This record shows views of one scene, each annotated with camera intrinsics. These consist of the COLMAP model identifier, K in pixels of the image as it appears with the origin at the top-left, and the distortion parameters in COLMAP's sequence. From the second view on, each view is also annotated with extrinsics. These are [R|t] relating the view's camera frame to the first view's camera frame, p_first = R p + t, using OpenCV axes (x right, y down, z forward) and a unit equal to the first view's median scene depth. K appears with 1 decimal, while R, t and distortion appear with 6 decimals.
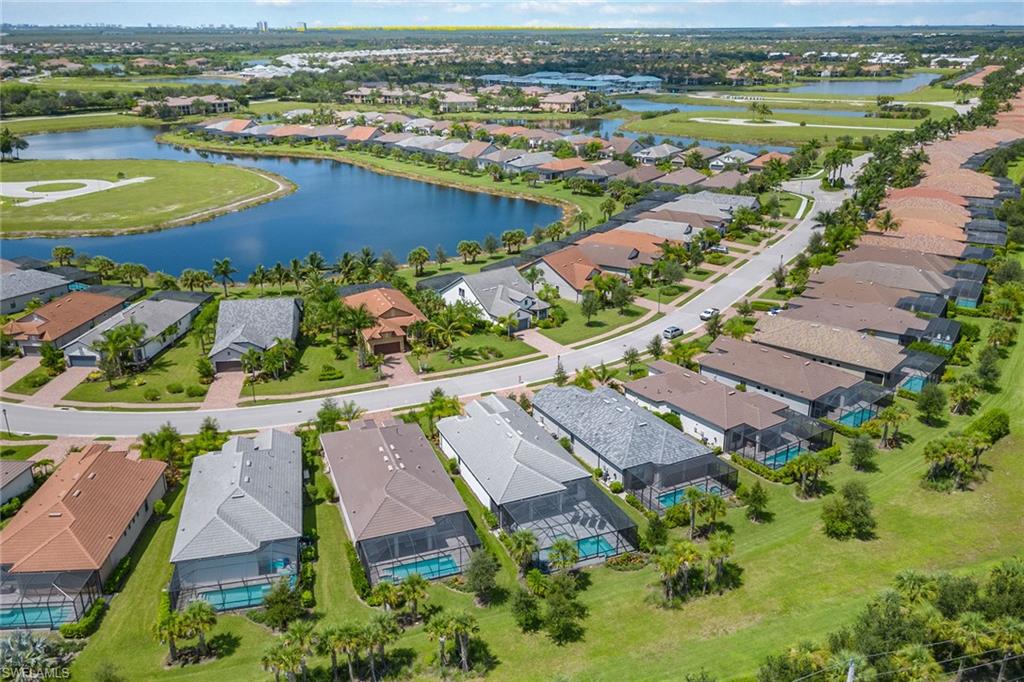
lens RADIAL K [[848.7, 0, 513.4], [0, 848.7, 339.4], [0, 0, 1]] dist [0.064211, -0.059807]
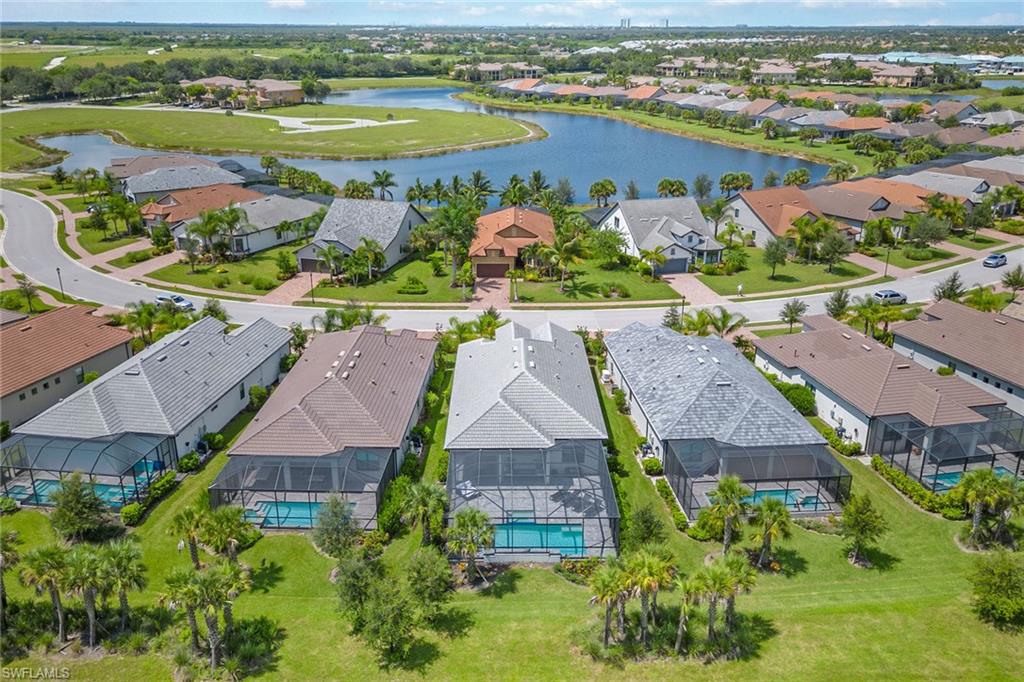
lens RADIAL K [[848.7, 0, 511.7], [0, 848.7, 342.1], [0, 0, 1]] dist [0.064211, -0.059807]
pose [[0.922890, 0.137942, -0.359509, 0.093045], [-0.136154, 0.990220, 0.030426, 0.028250], [0.360190, 0.020869, 0.932646, 0.133022]]
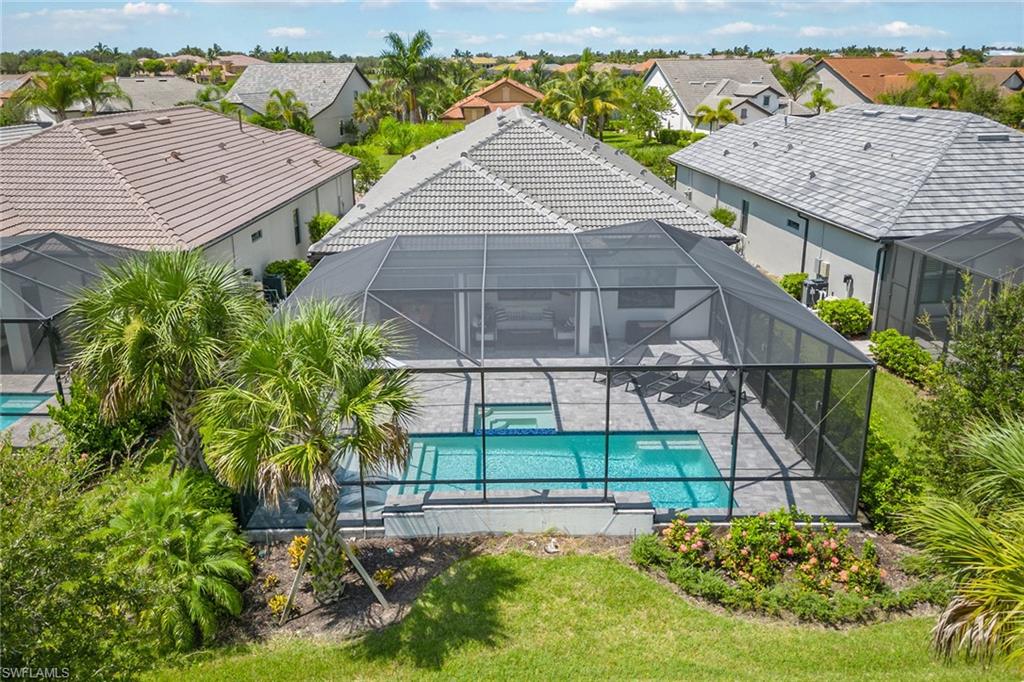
lens RADIAL K [[848.7, 0, 504.8], [0, 848.7, 344.8], [0, 0, 1]] dist [0.064211, -0.059807]
pose [[0.921625, 0.113753, -0.371035, 0.047180], [-0.123376, 0.992358, -0.002217, 0.075011], [0.367948, 0.047820, 0.928616, 0.273976]]
